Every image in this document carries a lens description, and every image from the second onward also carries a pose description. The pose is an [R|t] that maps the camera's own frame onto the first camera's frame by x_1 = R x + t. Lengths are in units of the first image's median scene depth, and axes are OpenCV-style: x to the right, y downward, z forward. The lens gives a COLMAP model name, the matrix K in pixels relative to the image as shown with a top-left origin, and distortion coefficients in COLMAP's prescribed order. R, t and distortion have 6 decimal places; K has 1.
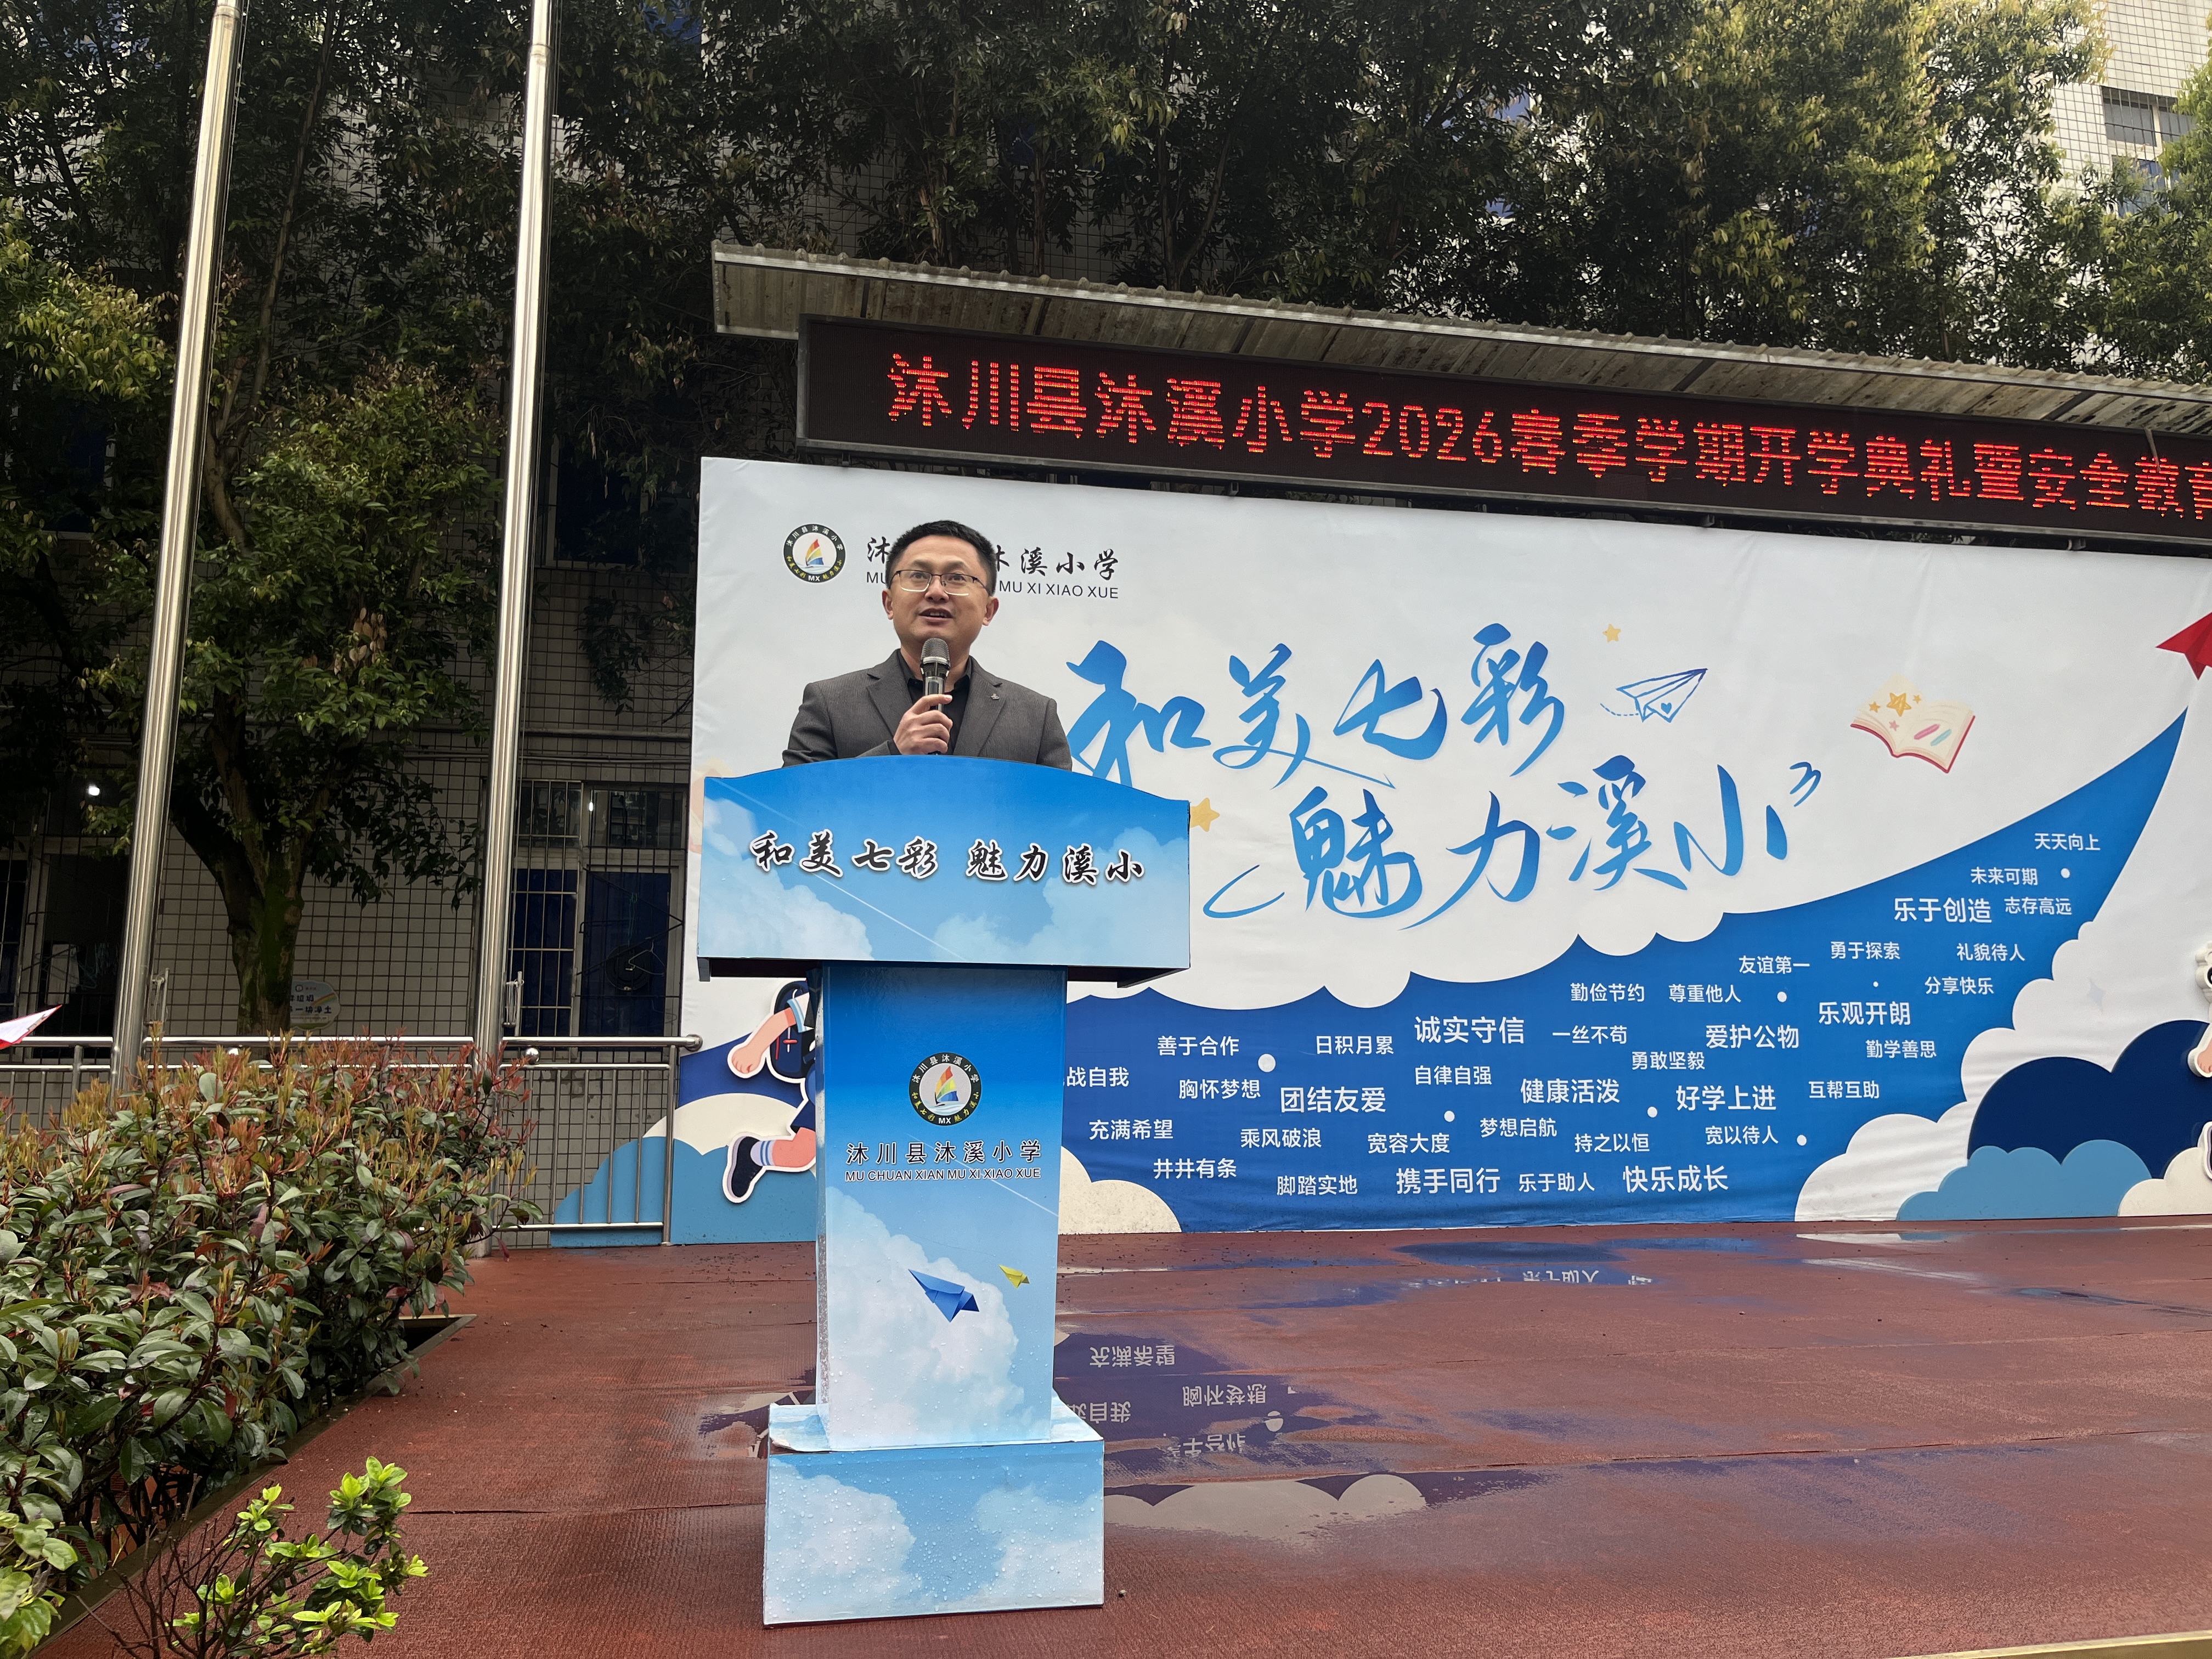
lens RADIAL K [[1658.4, 0, 1100.7], [0, 1658.4, 848.9], [0, 0, 1]] dist [0.023688, -0.008035]
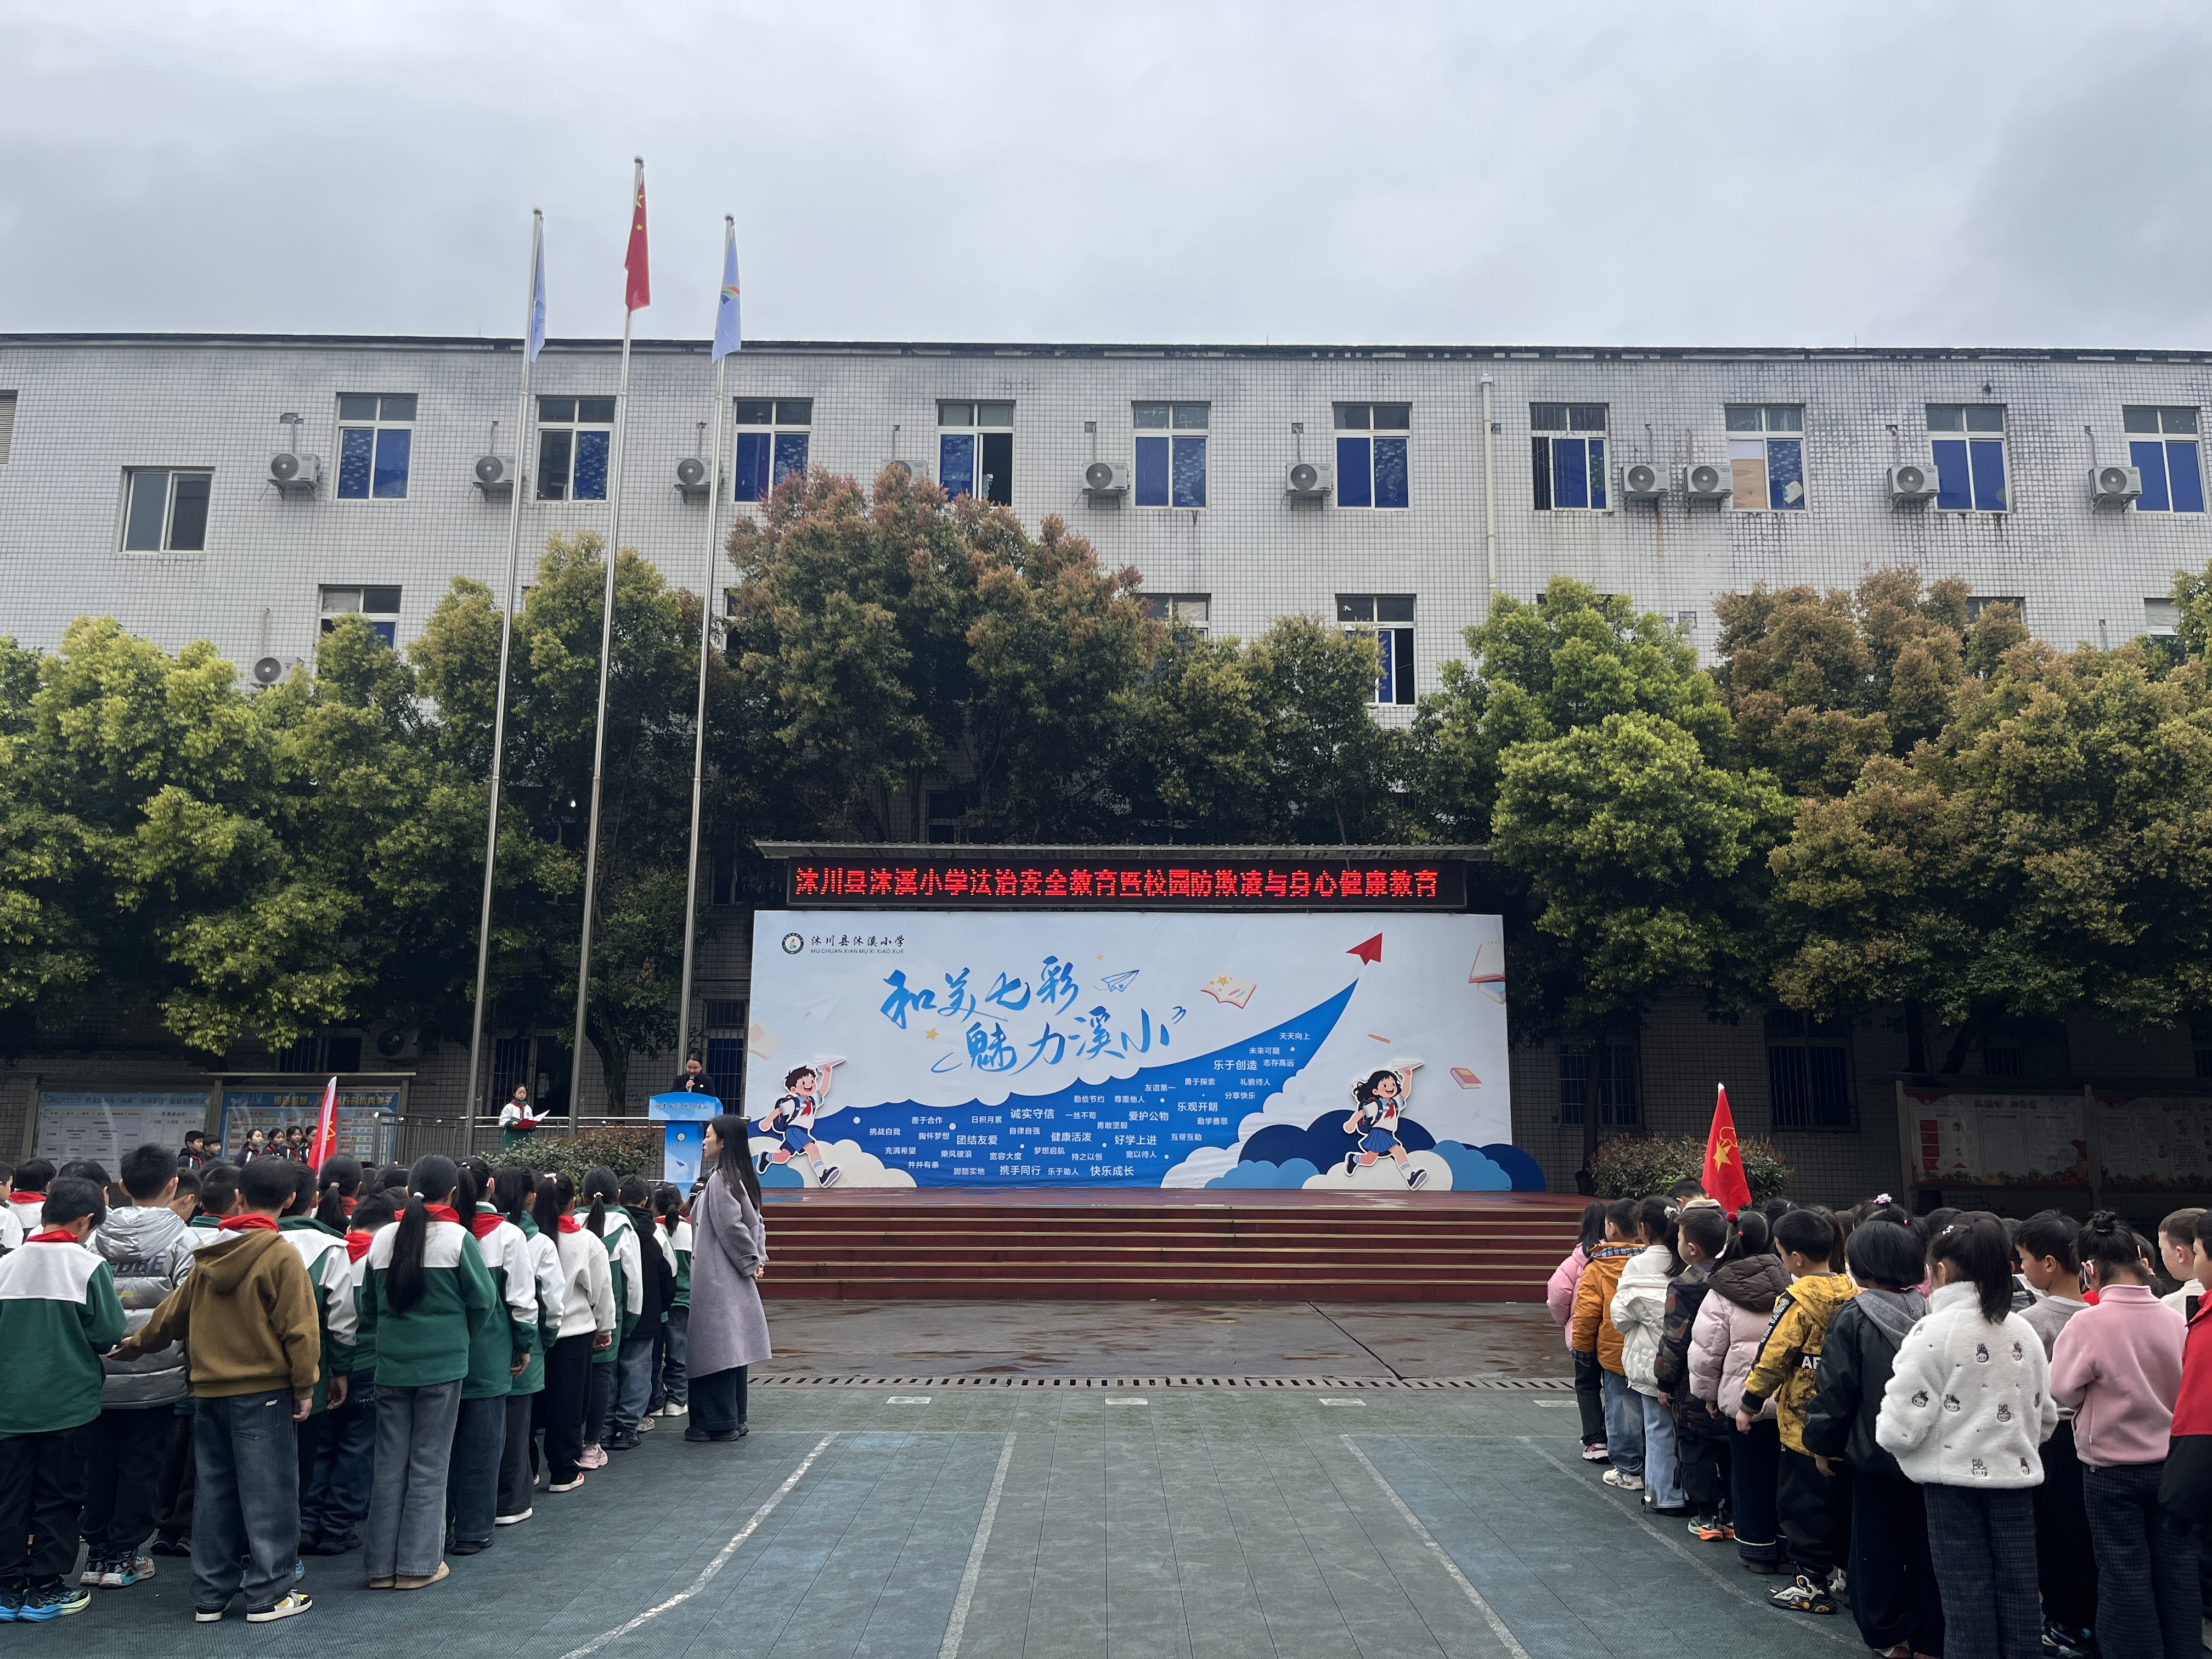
lens RADIAL K [[1658.4, 0, 1114.6], [0, 1658.4, 828.8], [0, 0, 1]] dist [0.023688, -0.008035]
pose [[0.981168, -0.029084, -0.190956, 0.857492], [0.022192, 0.999026, -0.038130, -0.239196], [0.191879, 0.033174, 0.980858, -1.572968]]
